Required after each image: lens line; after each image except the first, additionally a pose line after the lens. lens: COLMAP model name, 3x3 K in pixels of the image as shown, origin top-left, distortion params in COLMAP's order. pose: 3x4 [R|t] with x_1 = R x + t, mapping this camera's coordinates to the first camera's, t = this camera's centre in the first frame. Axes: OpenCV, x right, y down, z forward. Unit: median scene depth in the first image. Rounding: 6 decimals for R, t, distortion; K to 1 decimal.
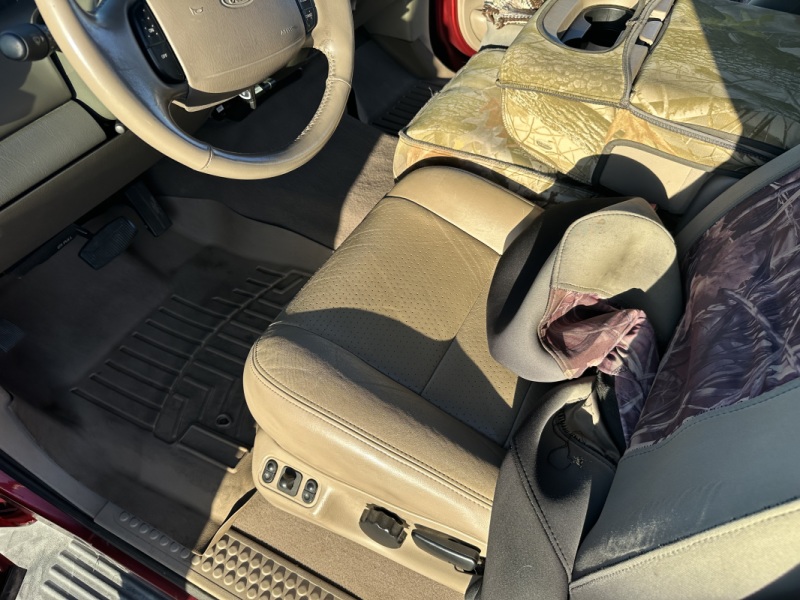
lens RADIAL K [[570.3, 0, 410.8], [0, 570.3, 301.4], [0, 0, 1]] dist [0.002346, -0.021973]
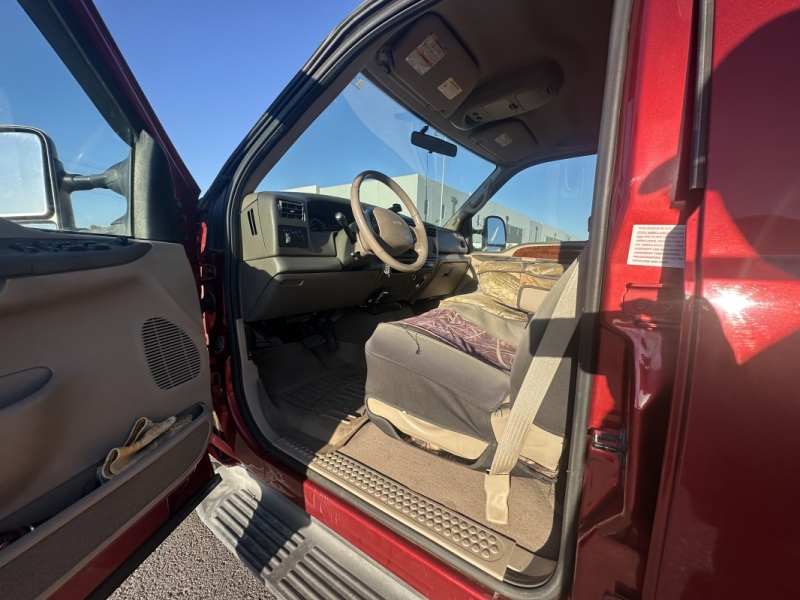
lens RADIAL K [[318.7, 0, 400.0], [0, 318.7, 300.0], [0, 0, 1]] dist [-0.001839, 0.000231]
pose [[0.988643, 0.044889, -0.143421, 0.008771], [-0.125688, 0.770148, -0.625360, 0.619638], [0.082383, 0.636284, 0.767044, -0.113381]]
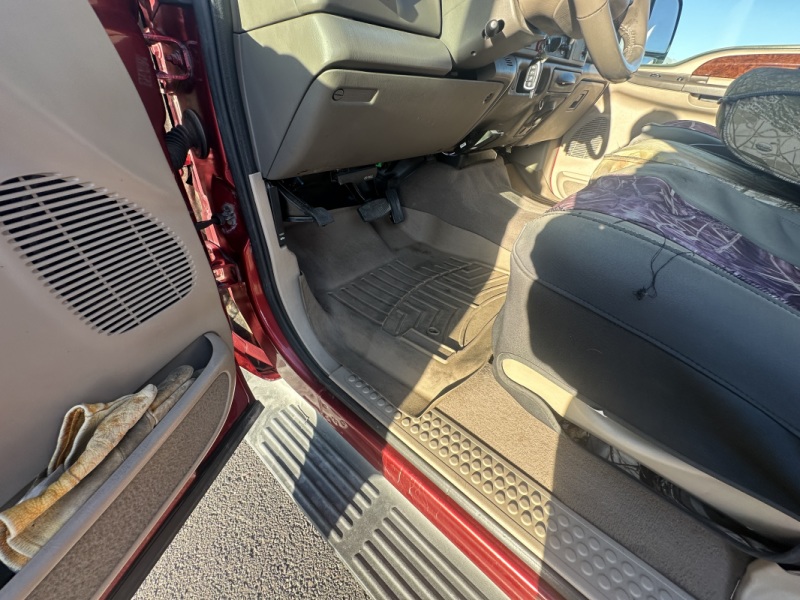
lens RADIAL K [[318.7, 0, 400.0], [0, 318.7, 300.0], [0, 0, 1]] dist [-0.001839, 0.000231]
pose [[0.964303, 0.200206, -0.173310, -0.300945], [-0.233091, 0.952333, -0.196802, 0.317734], [0.125648, 0.230174, 0.965004, 0.262902]]
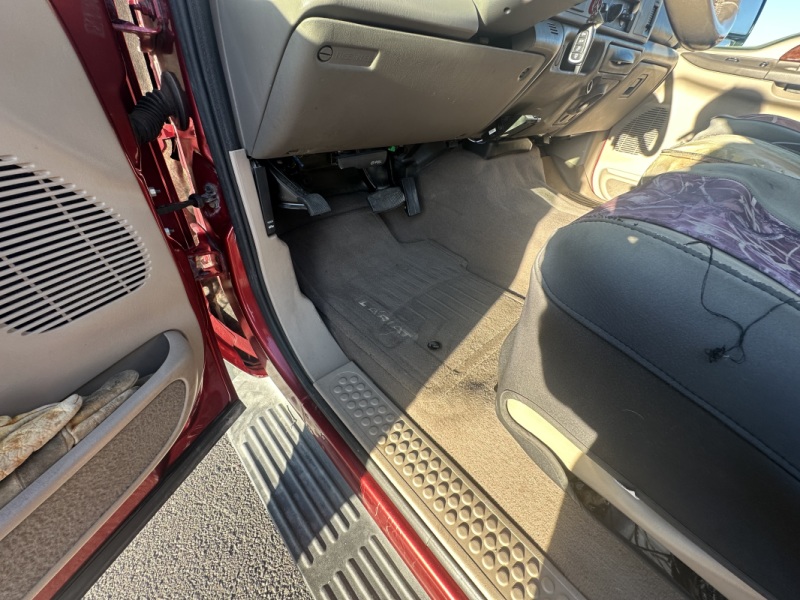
lens RADIAL K [[318.7, 0, 400.0], [0, 318.7, 300.0], [0, 0, 1]] dist [-0.001839, 0.000231]
pose [[0.929577, 0.284392, -0.234536, -0.279562], [-0.322762, 0.935282, -0.145160, 0.255568], [0.178075, 0.210637, 0.961208, 0.351083]]
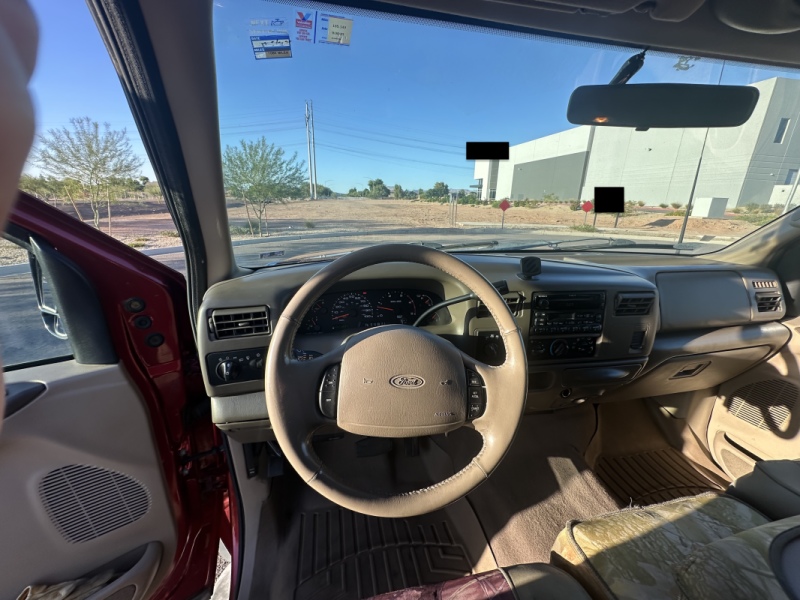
lens RADIAL K [[316.4, 0, 400.0], [0, 316.4, 300.0], [0, 0, 1]] dist [-0.000090, 0.000298]
pose [[0.623027, 0.240370, -0.744352, 0.126338], [-0.585528, 0.774295, -0.240050, -0.292809], [0.518647, 0.585397, 0.623150, 0.230021]]
